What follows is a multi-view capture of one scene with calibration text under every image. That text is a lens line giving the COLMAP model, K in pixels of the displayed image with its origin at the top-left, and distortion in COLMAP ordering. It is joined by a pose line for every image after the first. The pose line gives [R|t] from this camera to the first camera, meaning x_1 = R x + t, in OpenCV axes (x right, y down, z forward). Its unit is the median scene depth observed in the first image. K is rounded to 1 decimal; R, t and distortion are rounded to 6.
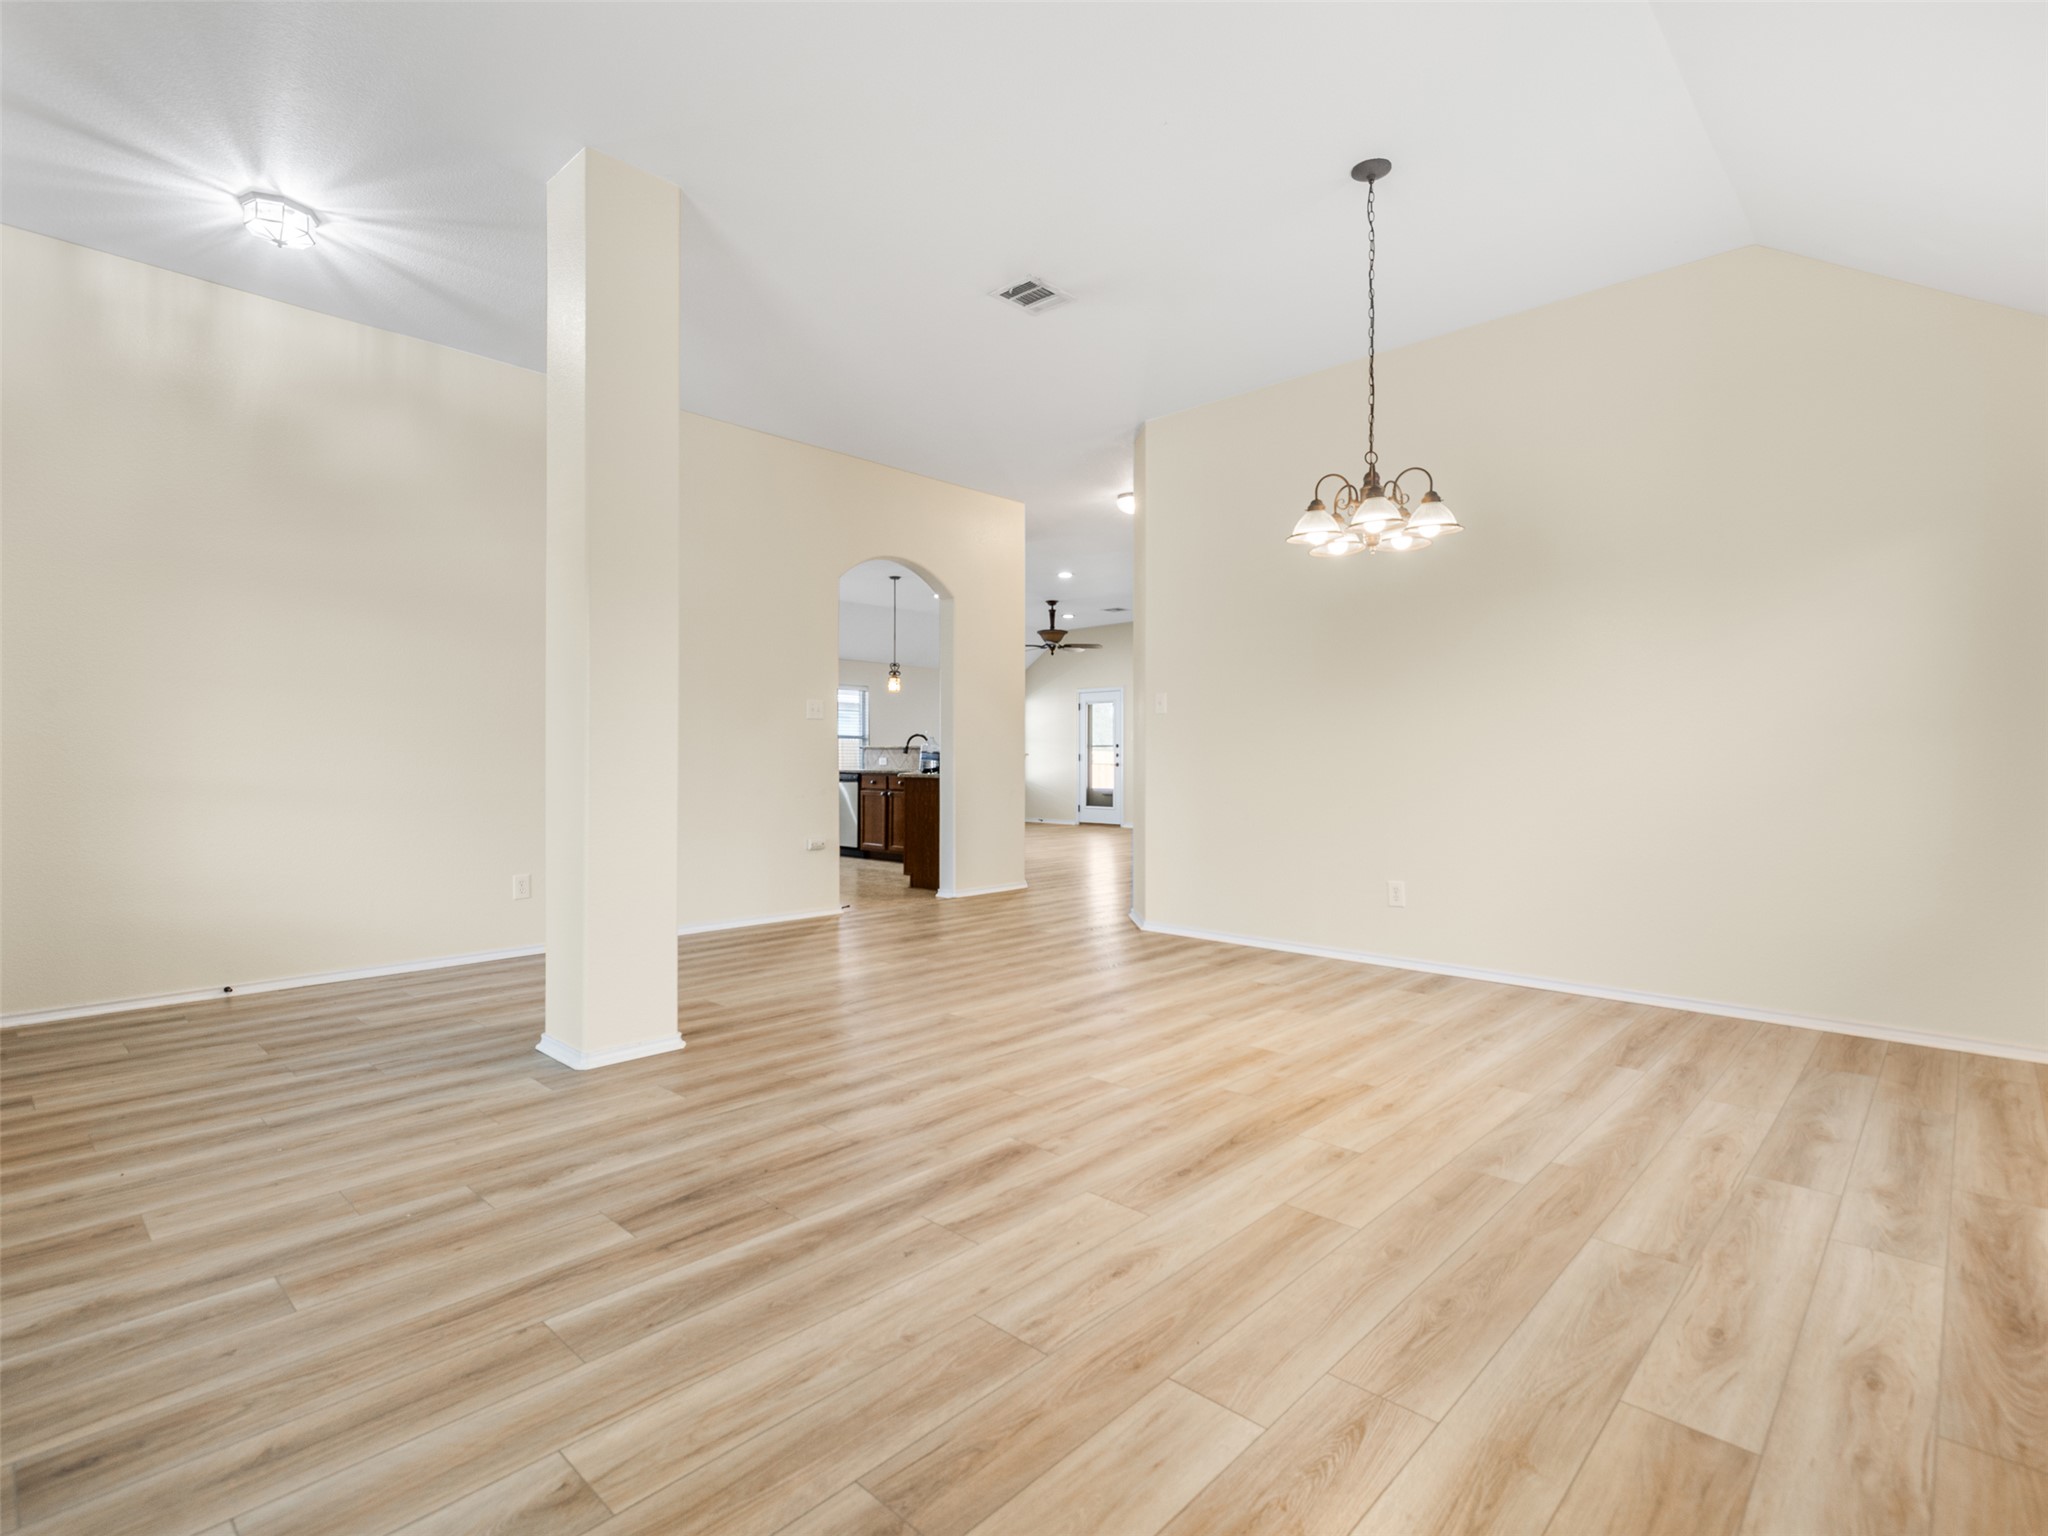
lens RADIAL K [[979.3, 0, 1001.5], [0, 979.3, 784.0], [0, 0, 1]] dist [0.001835, 0.000711]
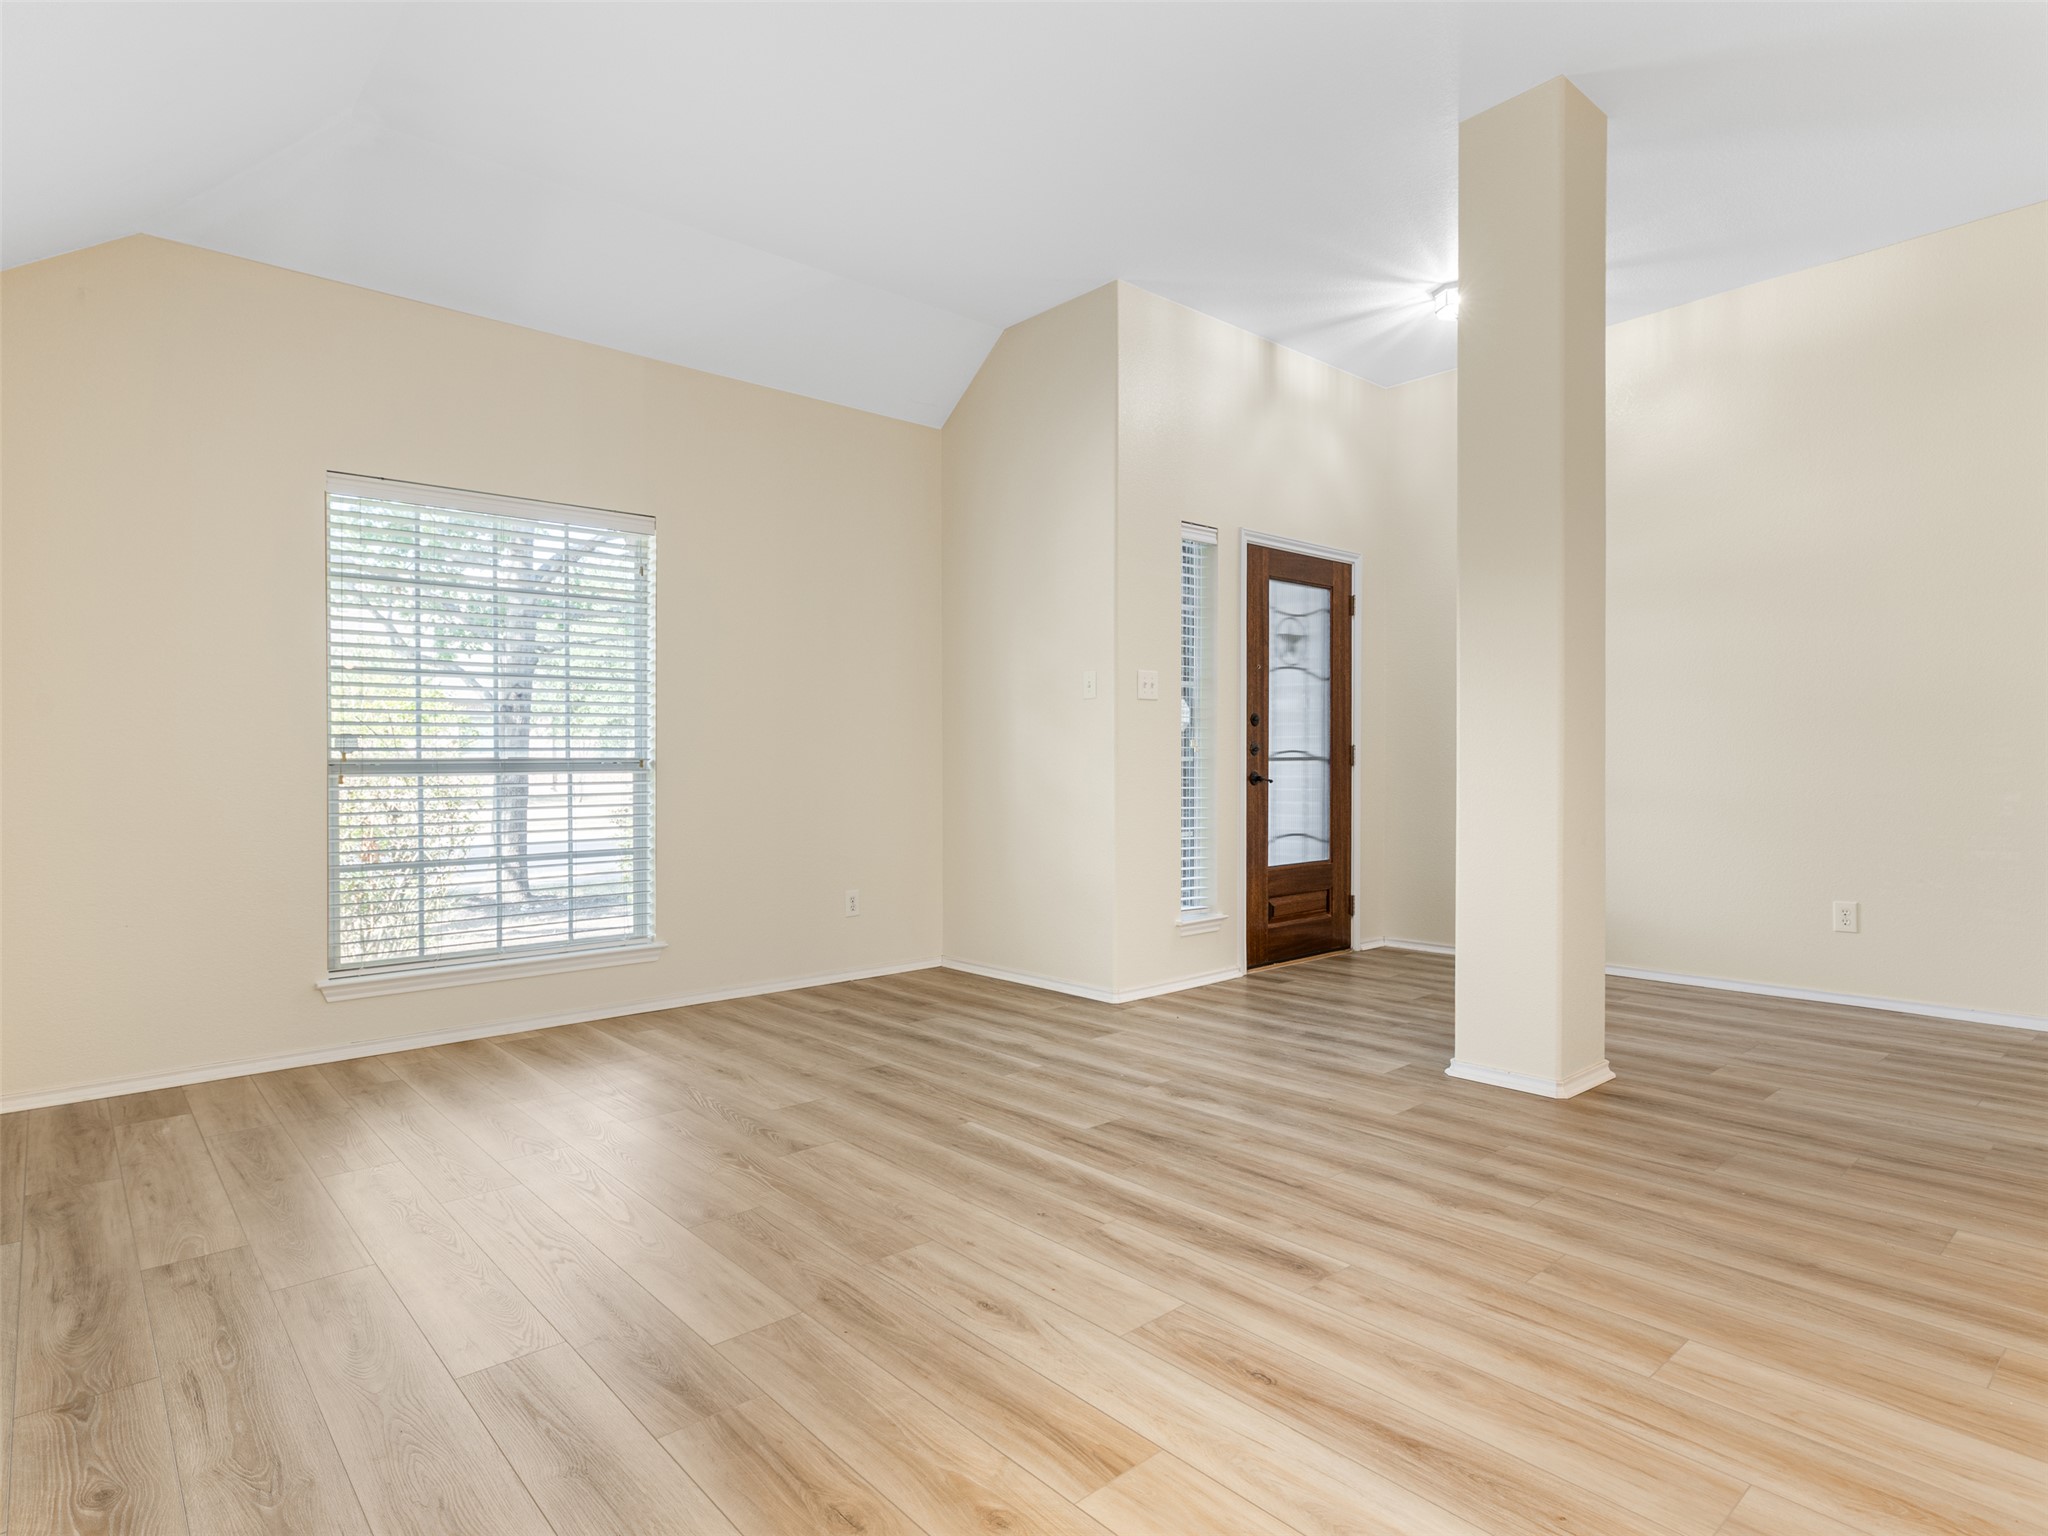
lens RADIAL K [[1107.0, 0, 1035.7], [0, 1107.0, 765.2], [0, 0, 1]] dist [-0.005735, 0.001211]
pose [[-0.063282, 0.000722, -0.997995, 0.960744], [-0.016087, 0.999869, 0.001743, -0.014481], [0.997866, 0.016165, -0.063262, 0.911180]]
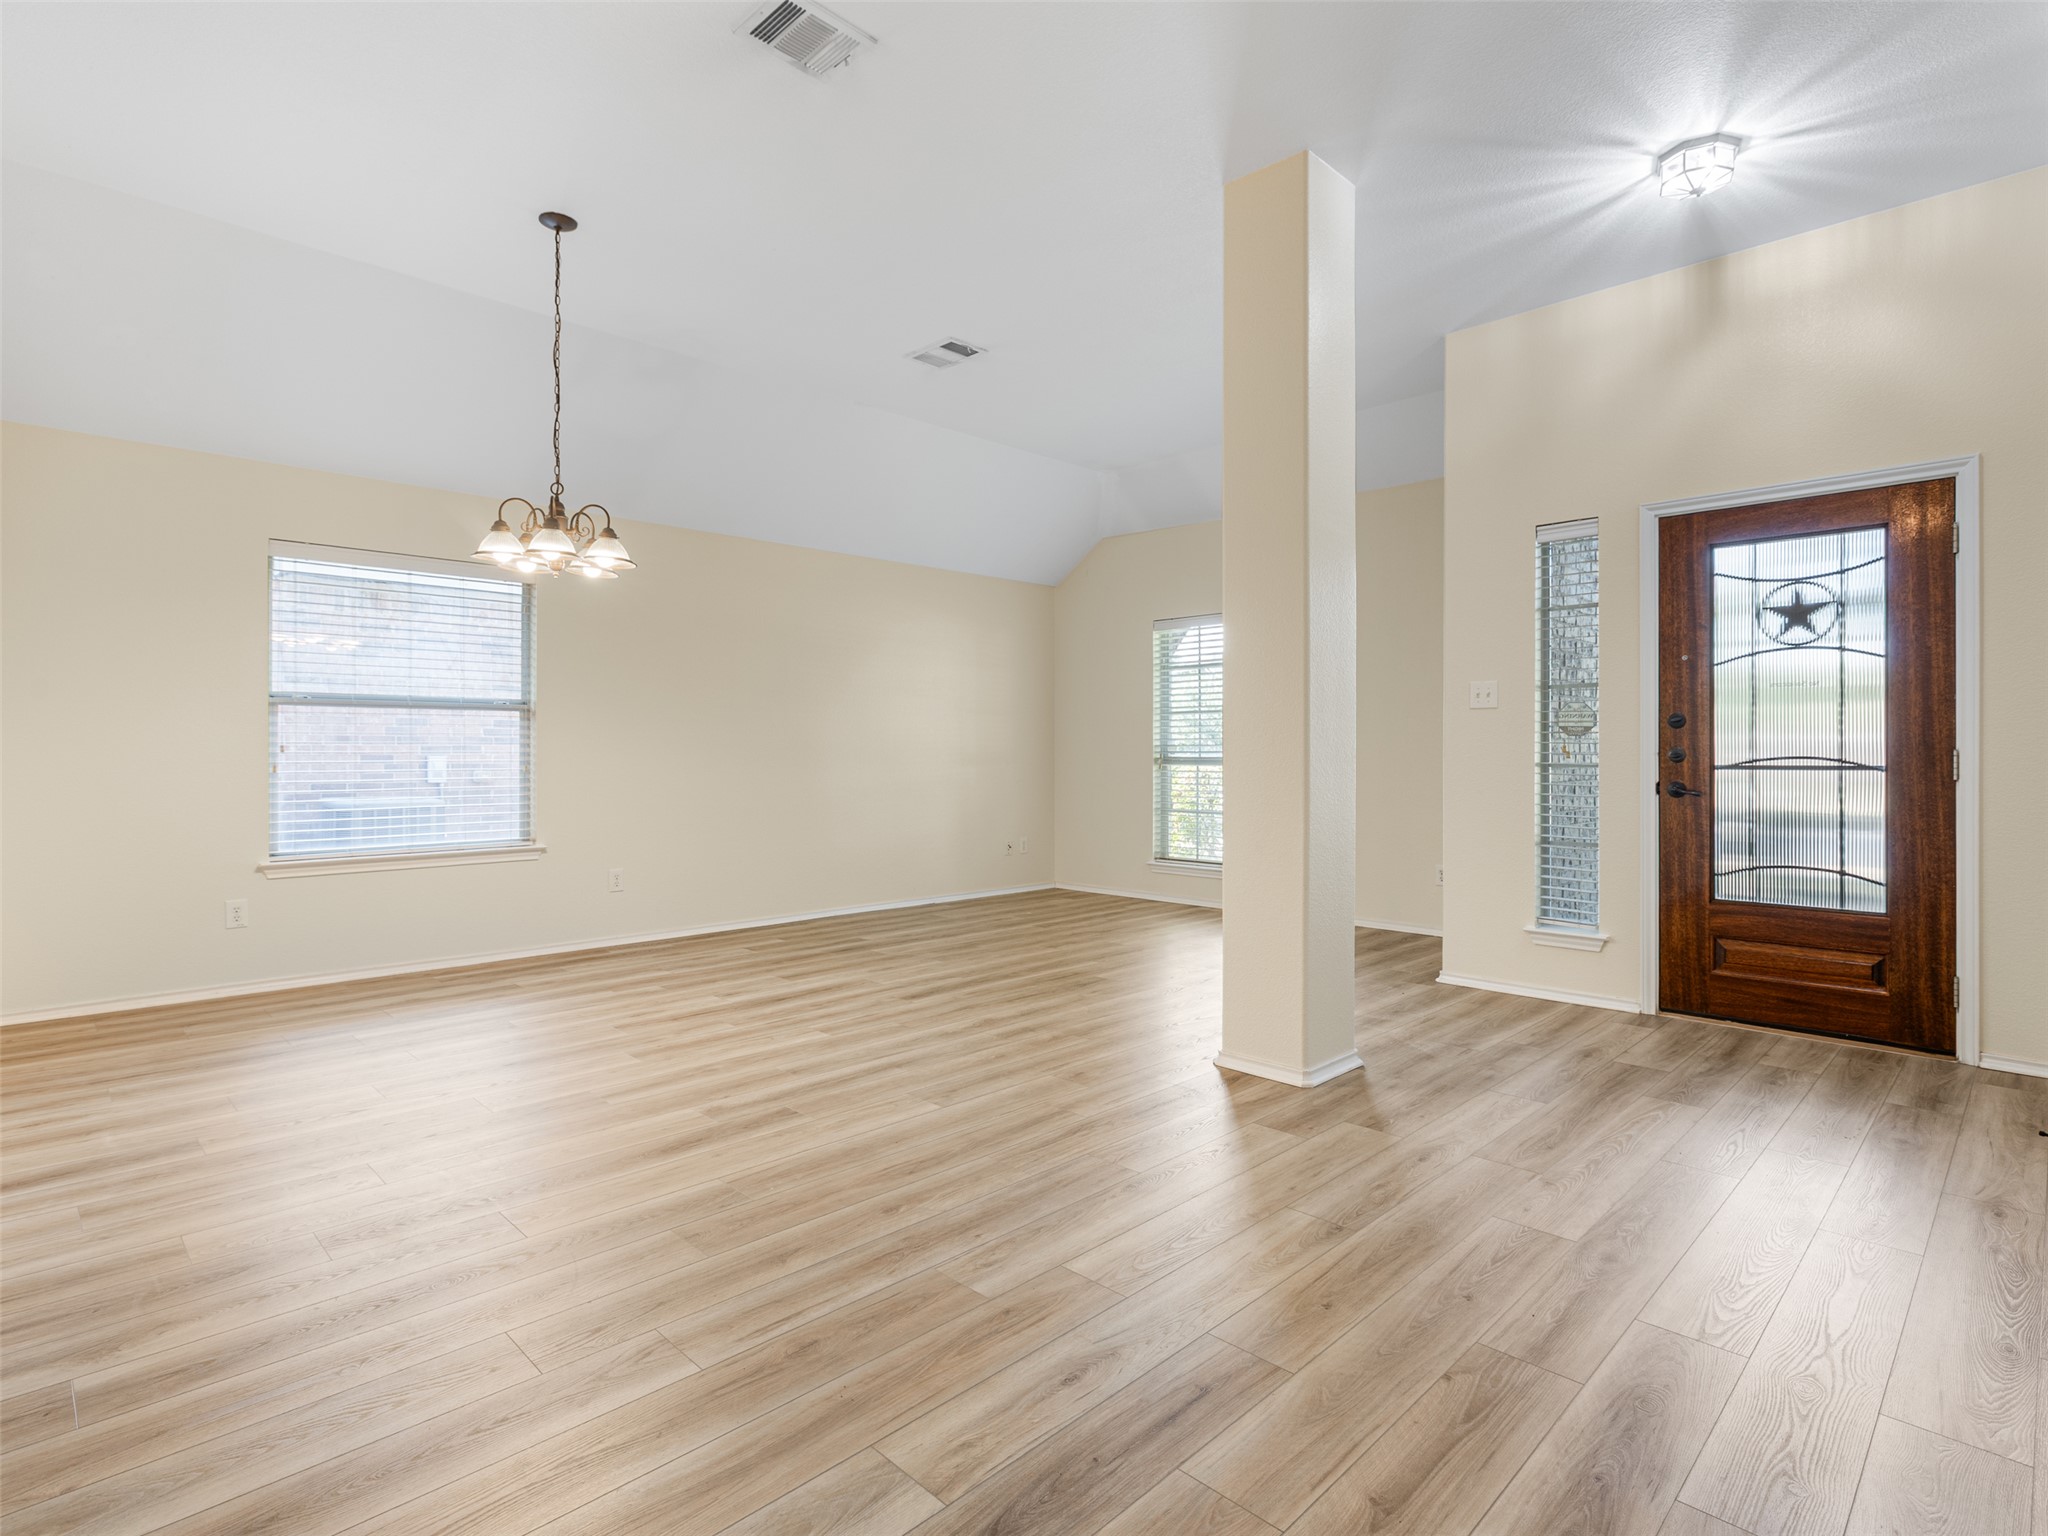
lens RADIAL K [[1066.2, 0, 1030.8], [0, 1066.2, 759.6], [0, 0, 1]] dist [-0.007134, -0.000505]
pose [[-0.999989, -0.000315, 0.004705, -0.214114], [-0.000159, 0.999452, 0.033091, -0.104496], [-0.004713, 0.033090, -0.999441, 3.069448]]
